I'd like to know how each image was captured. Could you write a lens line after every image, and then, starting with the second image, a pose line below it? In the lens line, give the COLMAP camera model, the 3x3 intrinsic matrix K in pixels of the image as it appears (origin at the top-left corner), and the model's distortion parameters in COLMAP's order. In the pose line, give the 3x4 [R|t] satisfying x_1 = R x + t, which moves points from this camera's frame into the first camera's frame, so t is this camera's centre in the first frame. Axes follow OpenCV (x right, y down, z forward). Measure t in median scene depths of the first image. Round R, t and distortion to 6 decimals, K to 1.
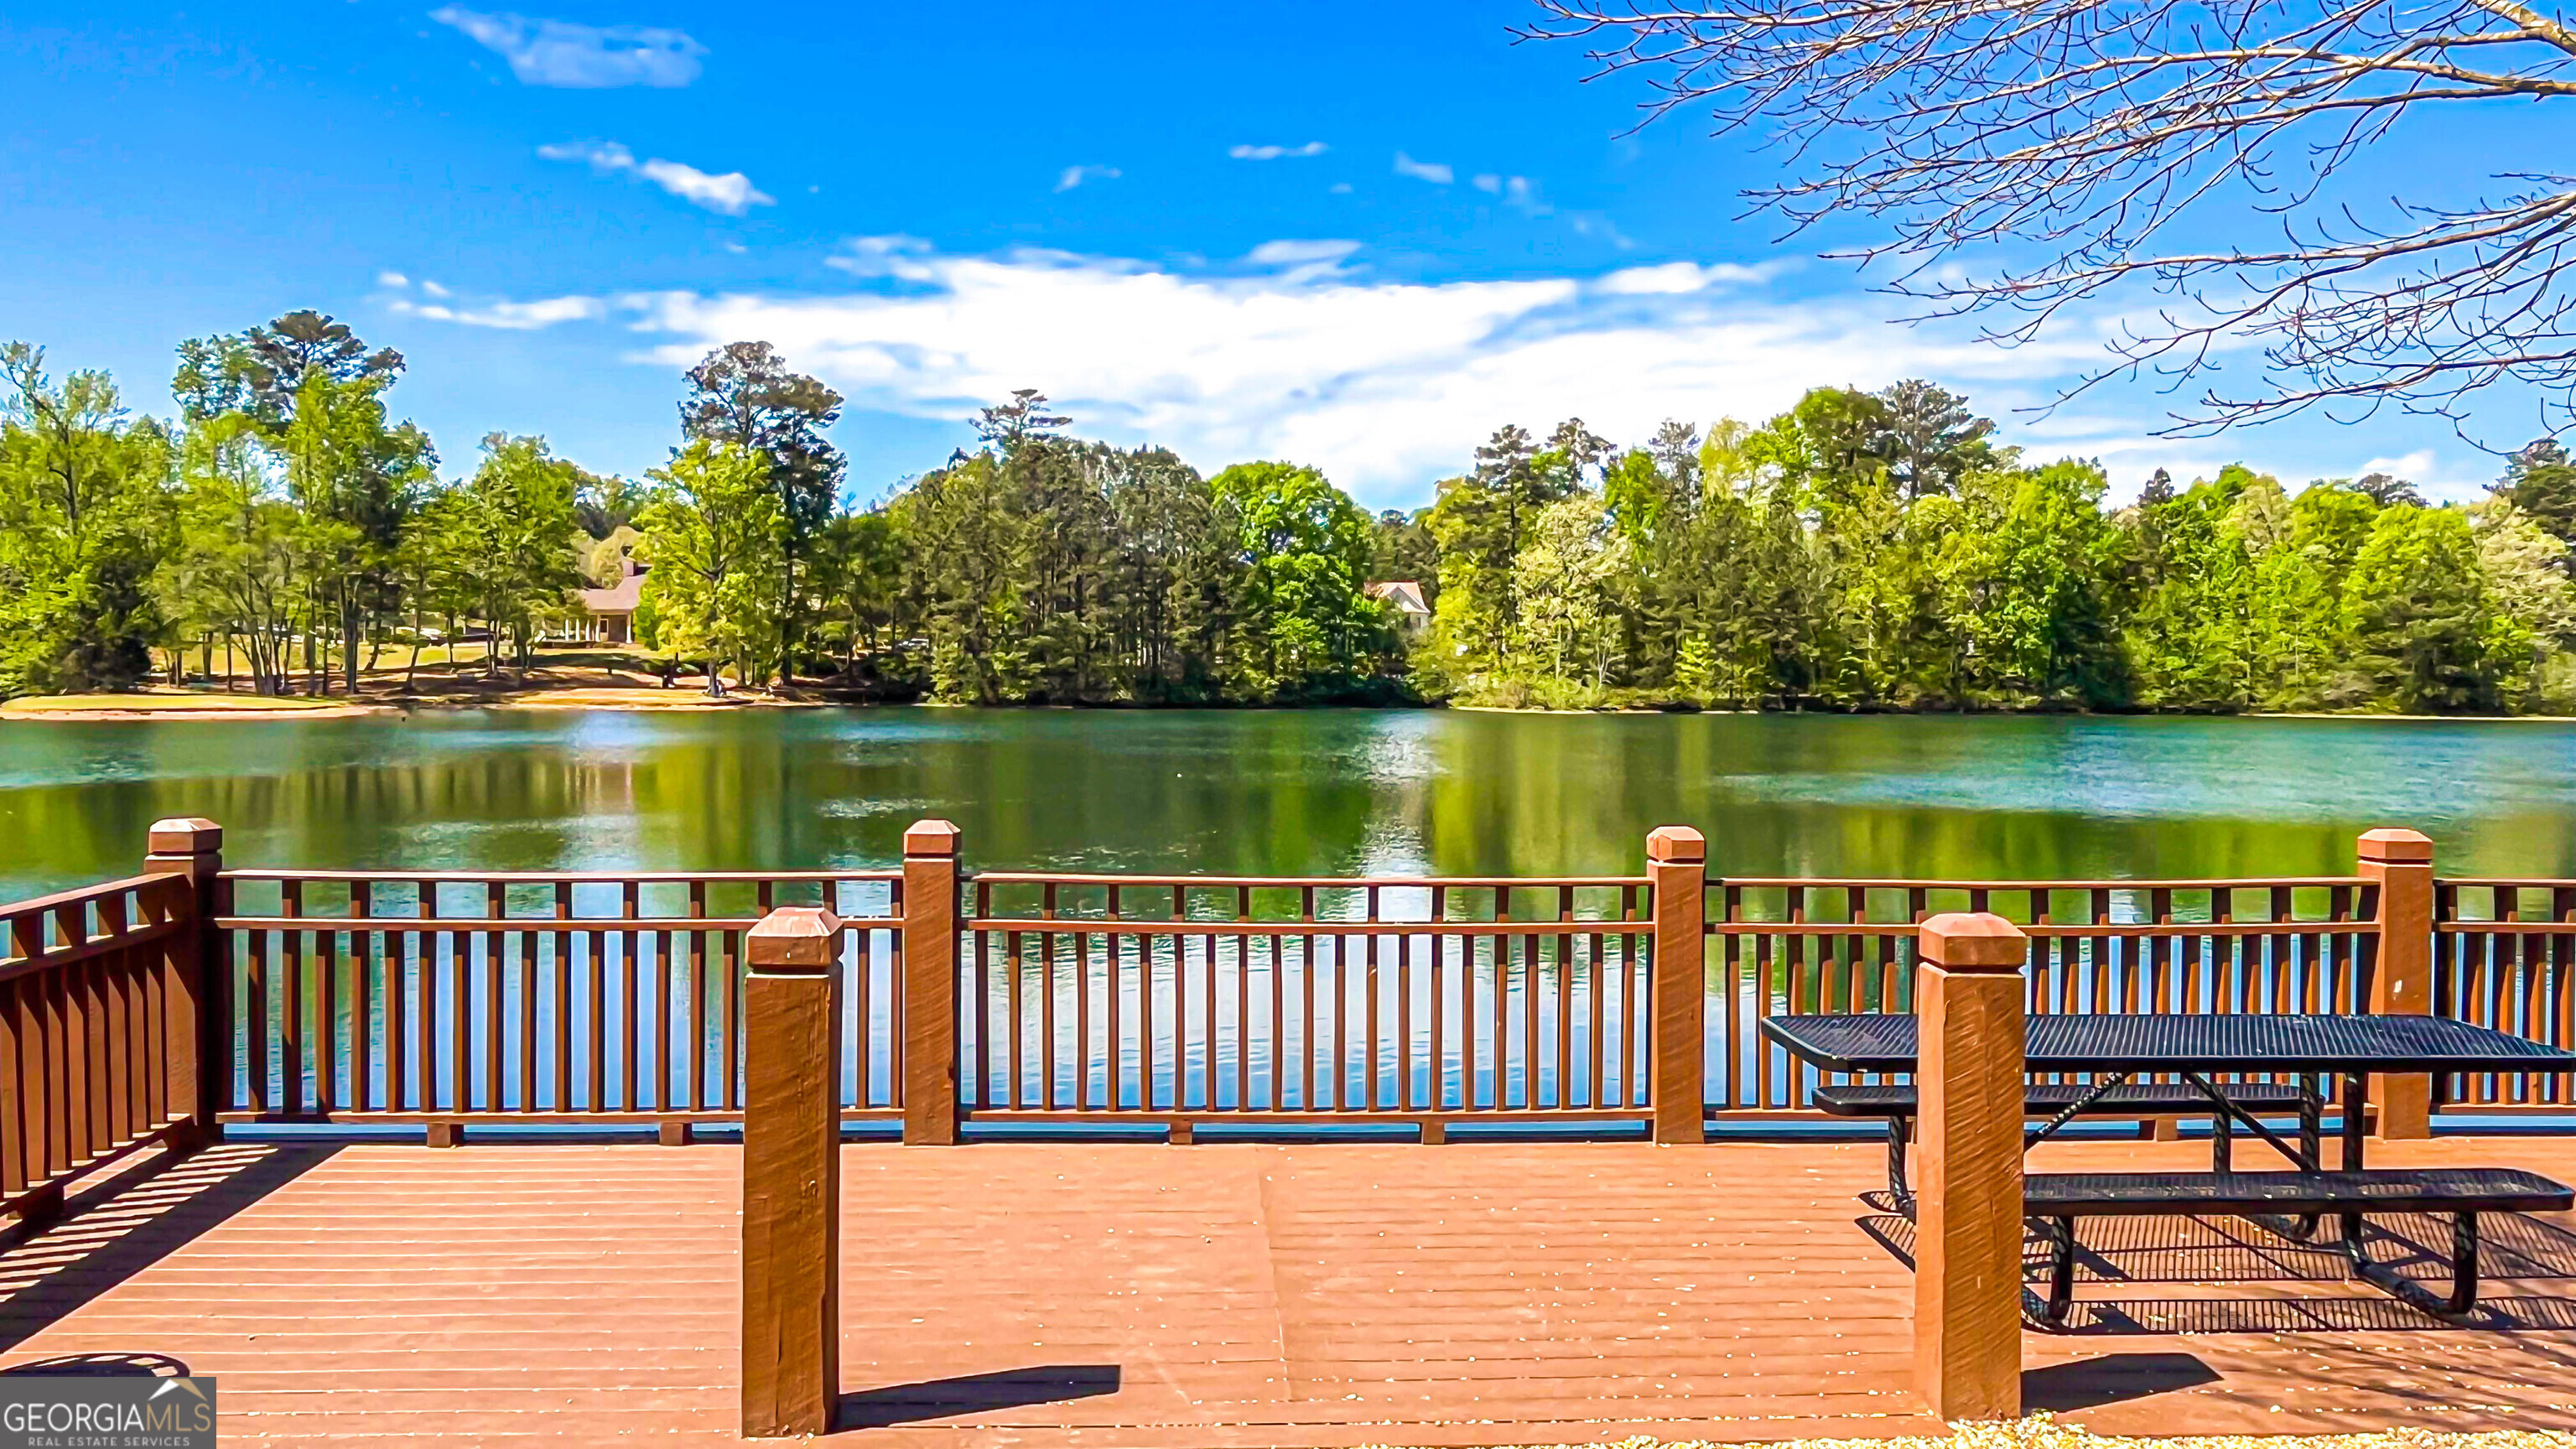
lens RADIAL K [[1886.6, 0, 1288.0], [0, 1886.6, 724.5], [0, 0, 1]] dist [-0.002109, 0.001184]
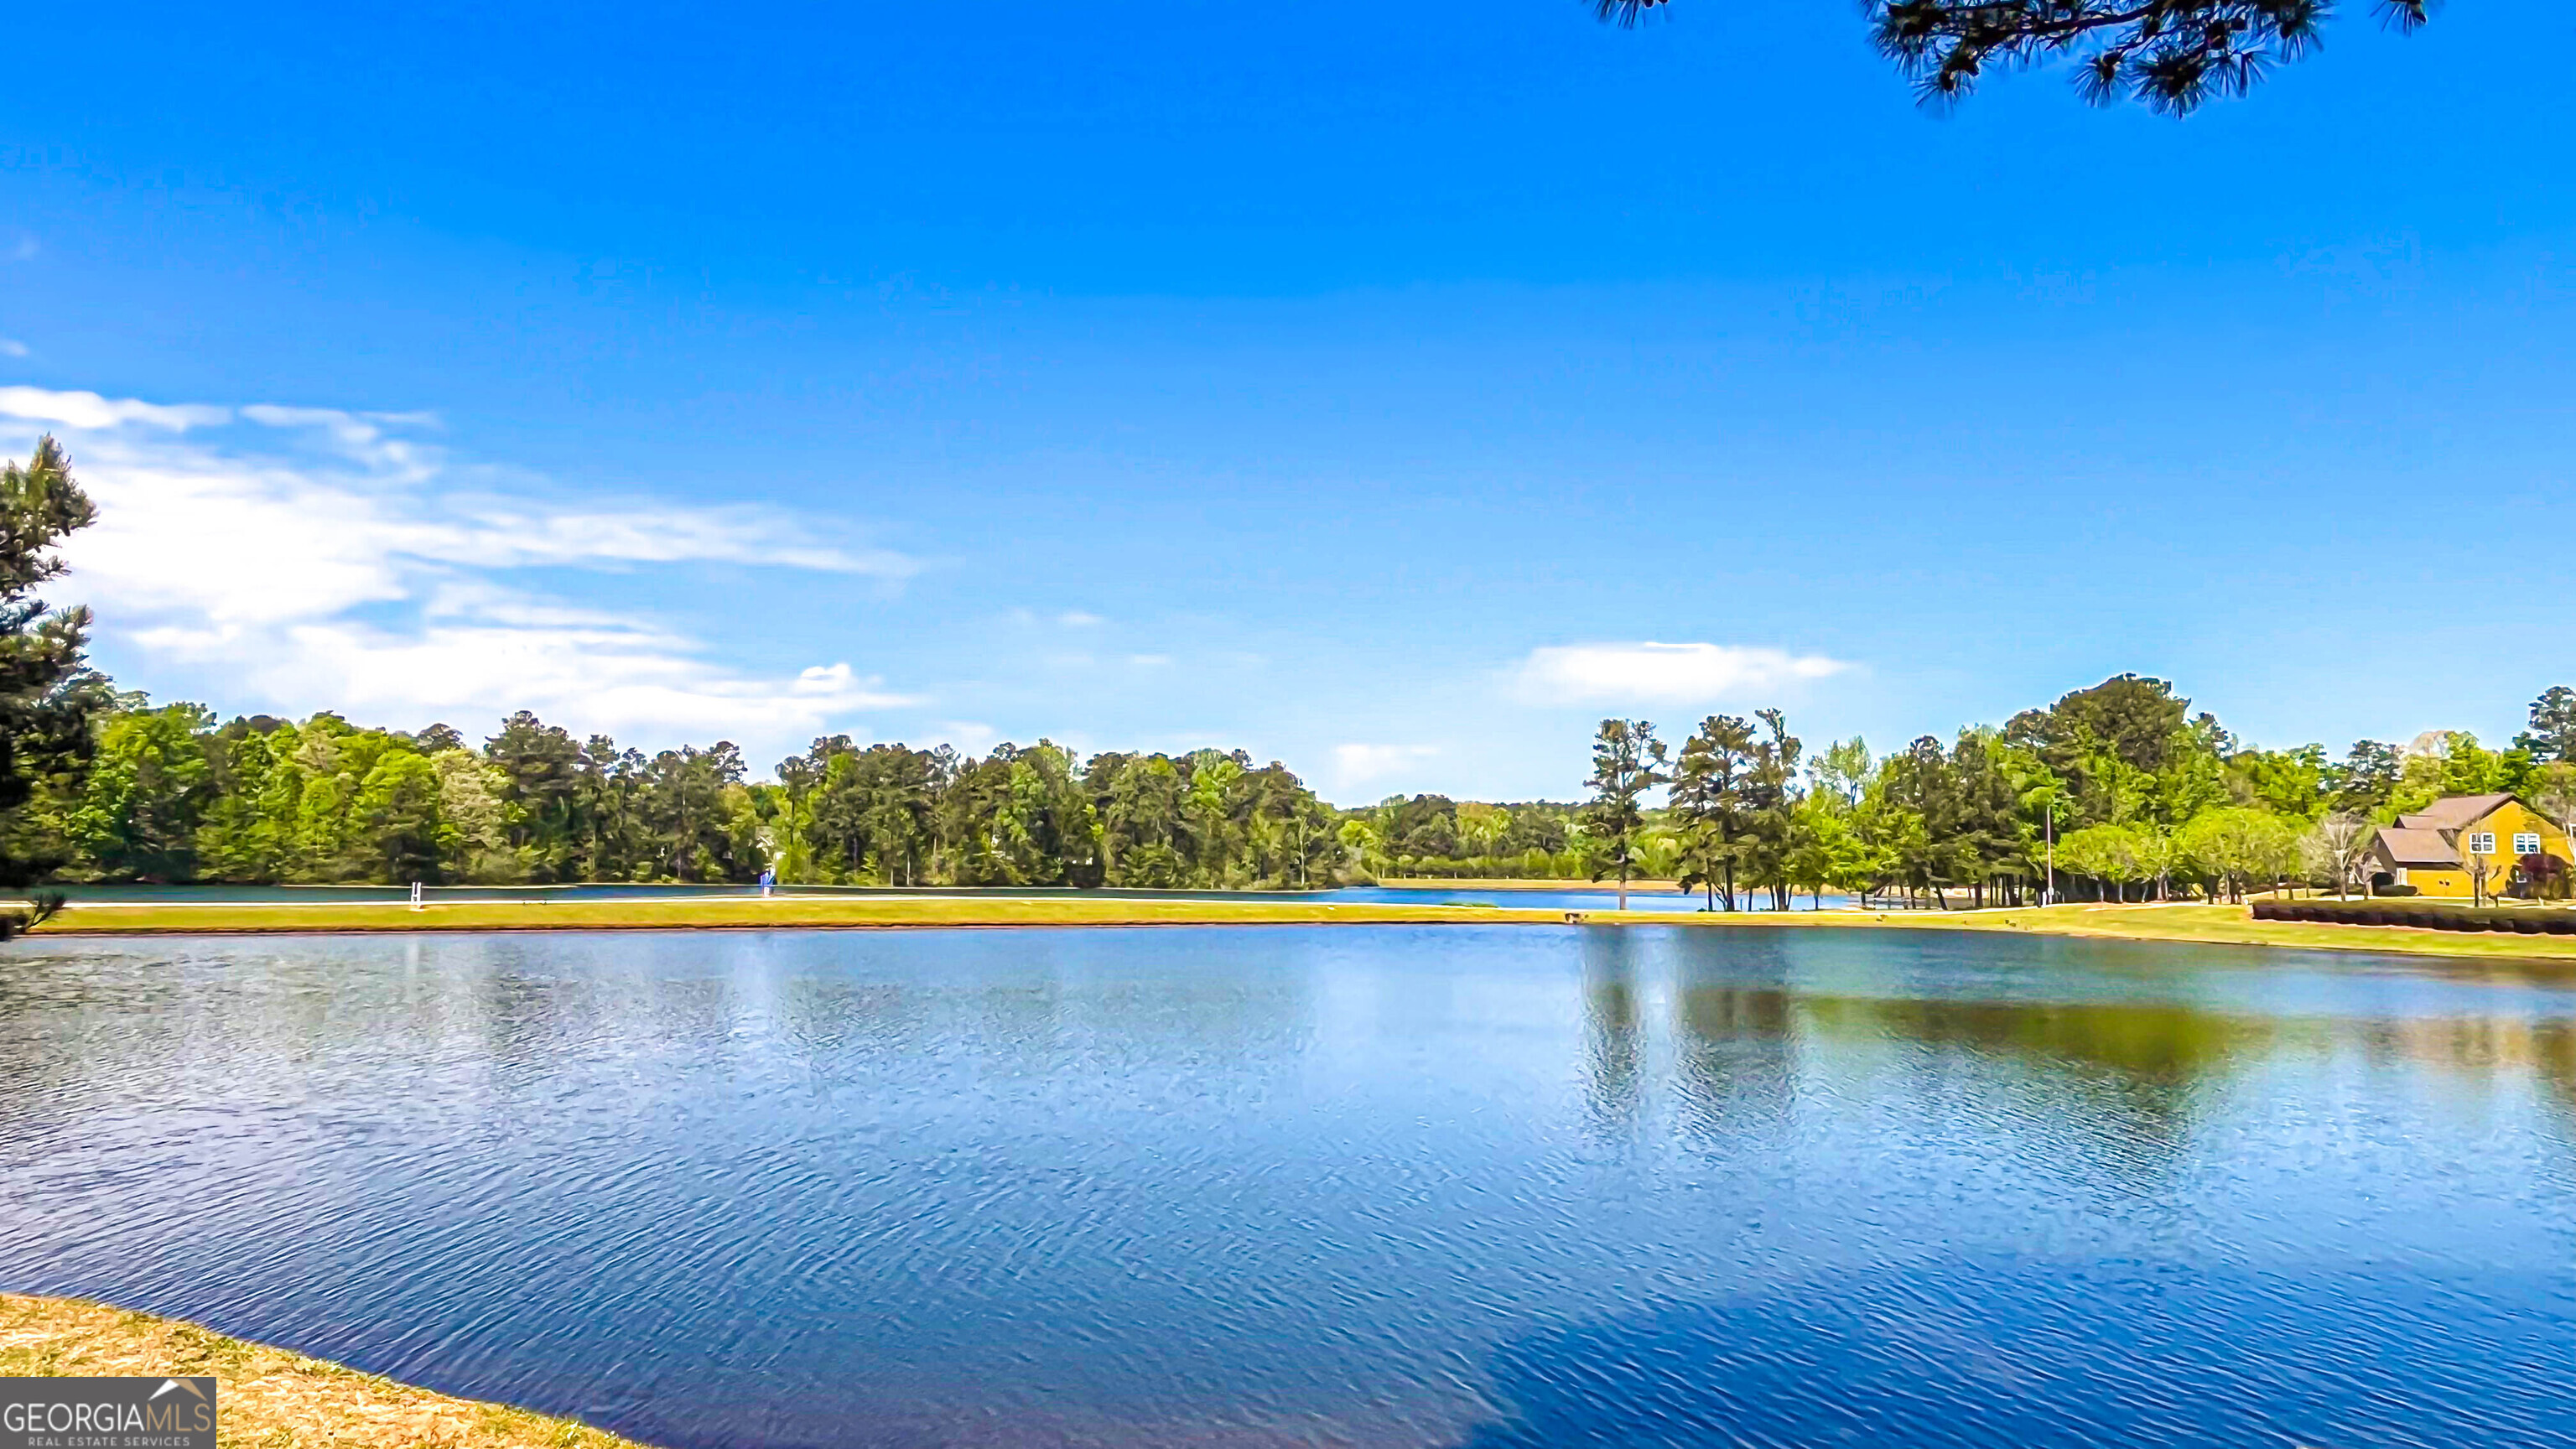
lens RADIAL K [[1802.7, 0, 1288.0], [0, 1802.7, 724.5], [0, 0, 1]] dist [0.005784, 0.000708]
pose [[0.693885, 0.060941, 0.717503, 0.030332], [0.008062, 0.995693, -0.092366, 0.006871], [-0.720041, 0.069875, 0.690405, -0.601540]]
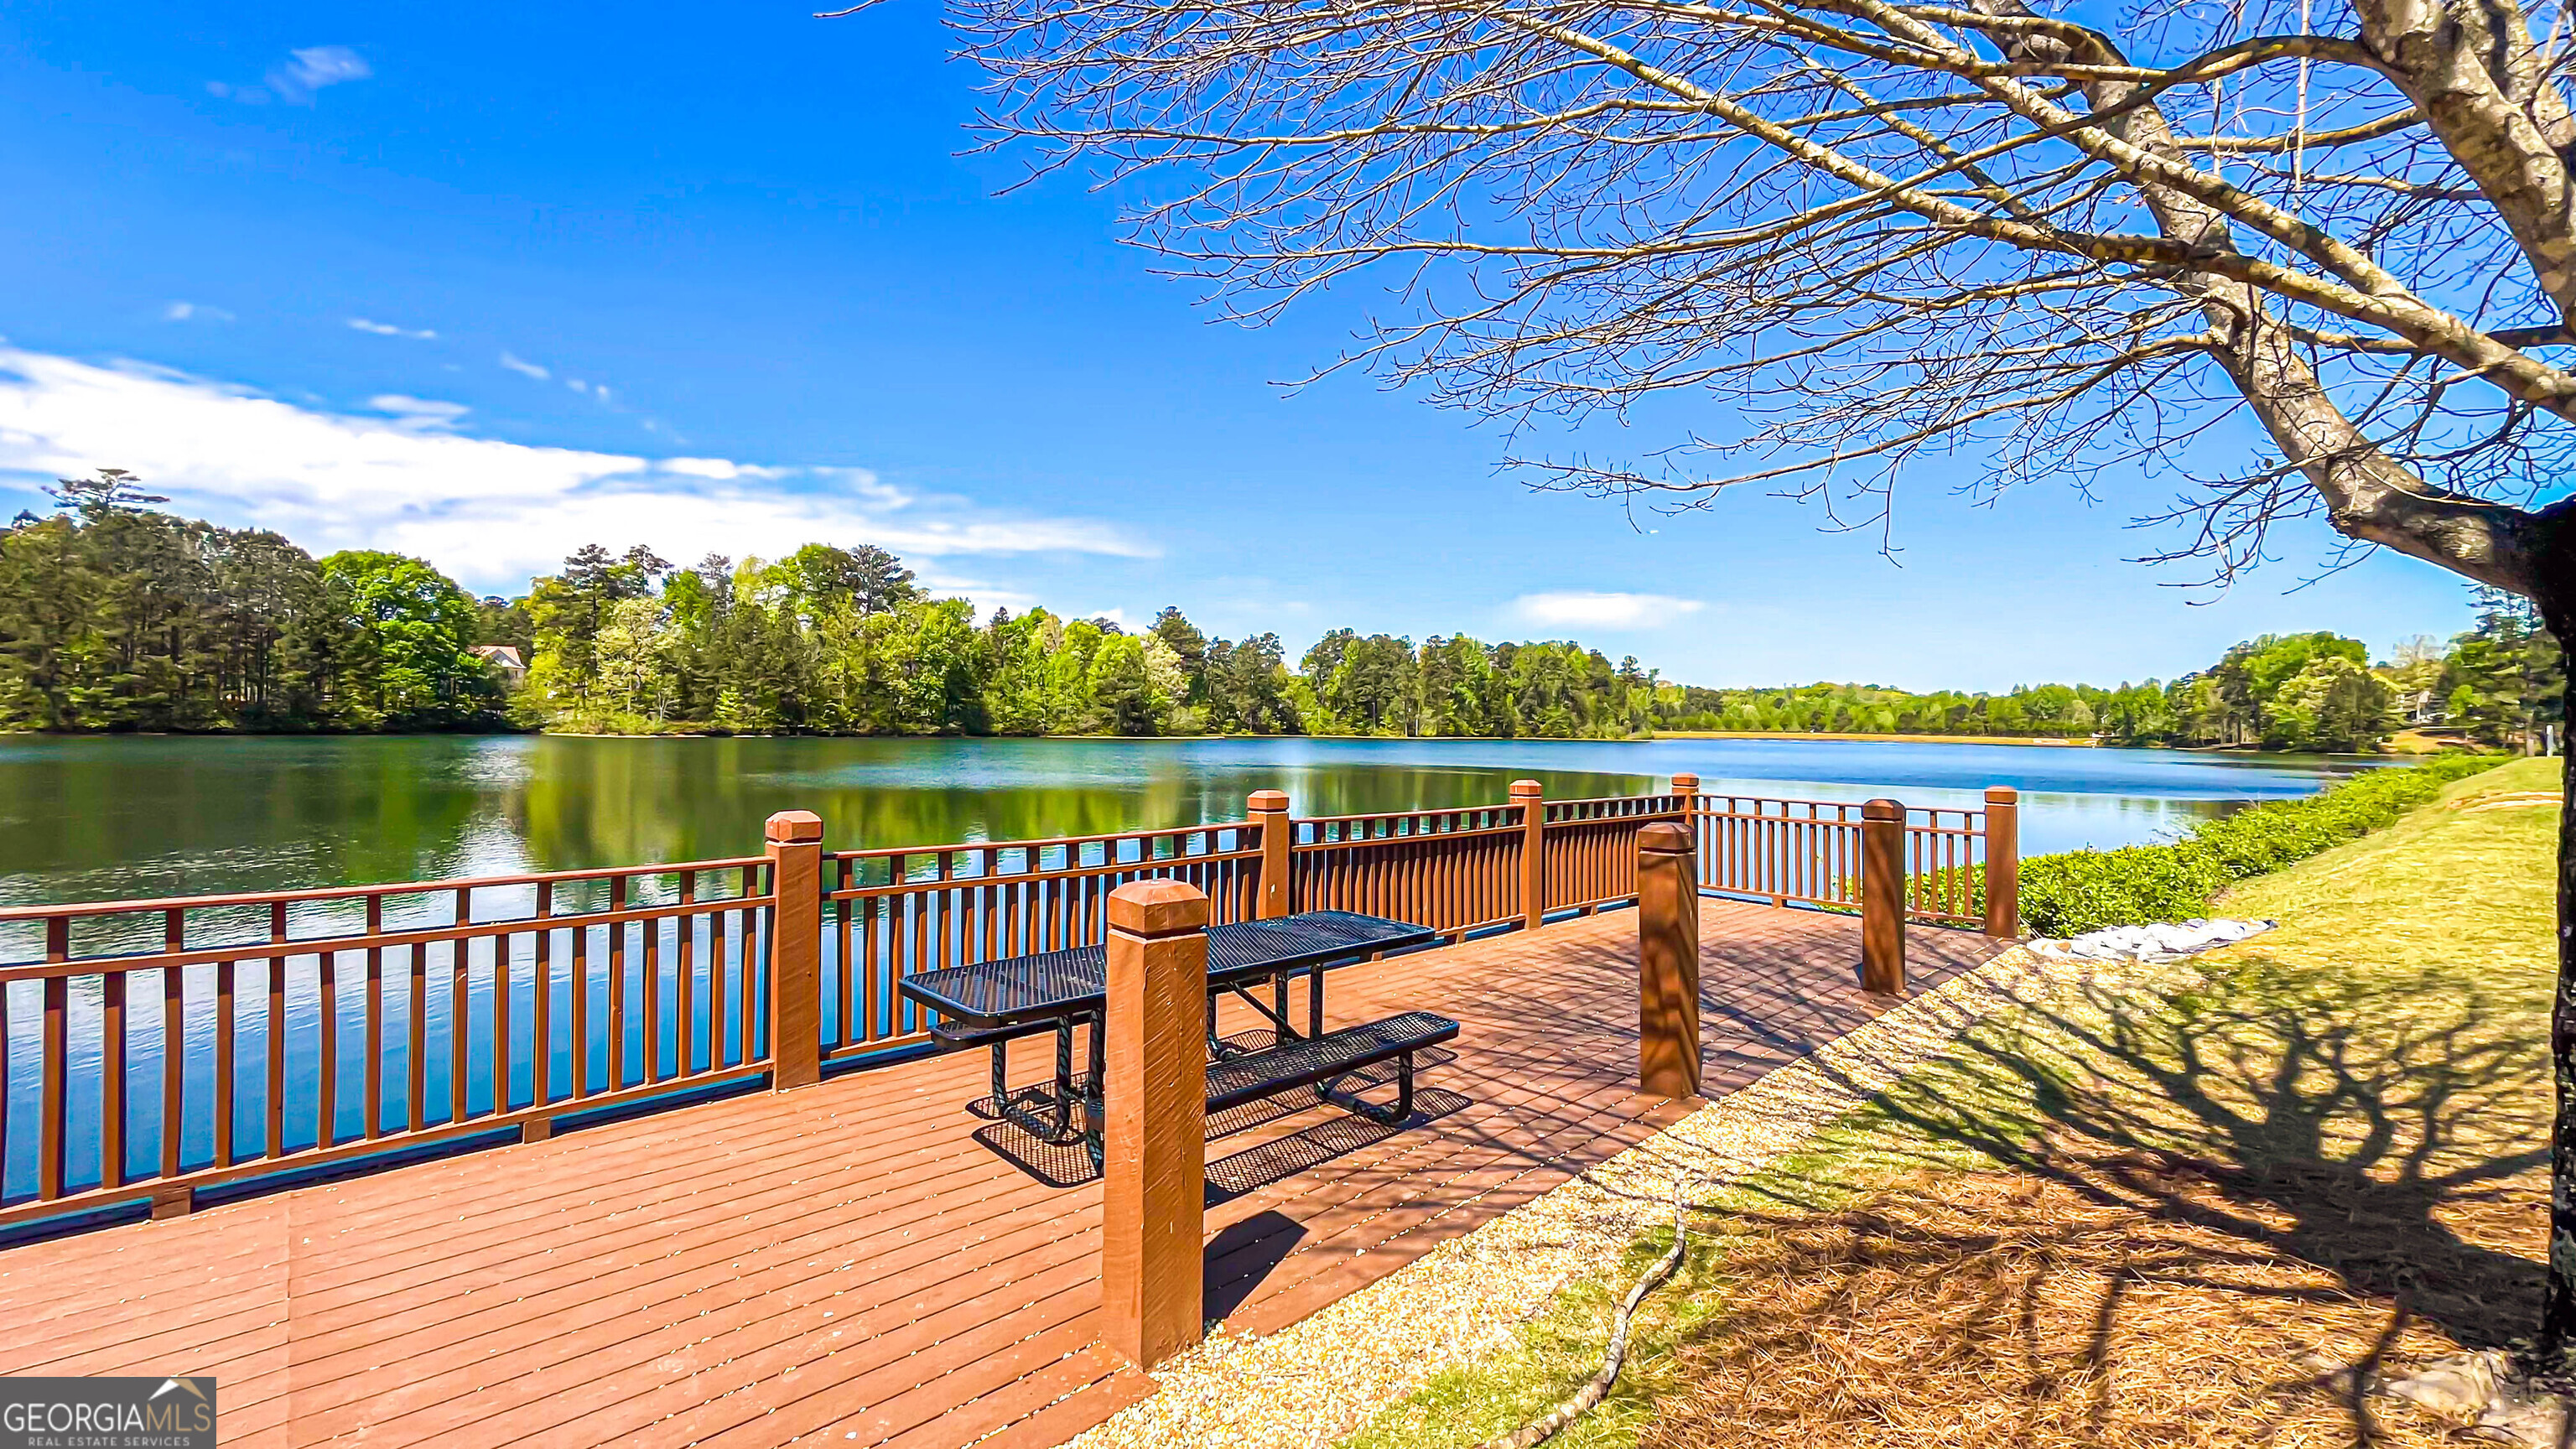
lens RADIAL K [[1054.1, 0, 1290.5], [0, 1054.1, 714.9], [0, 0, 1]] dist [-0.002652, -0.000430]
pose [[0.762887, 0.009383, 0.646464, 0.001590], [0.008078, 0.999678, -0.024043, 0.000789], [-0.646482, 0.023564, 0.762566, 0.011004]]
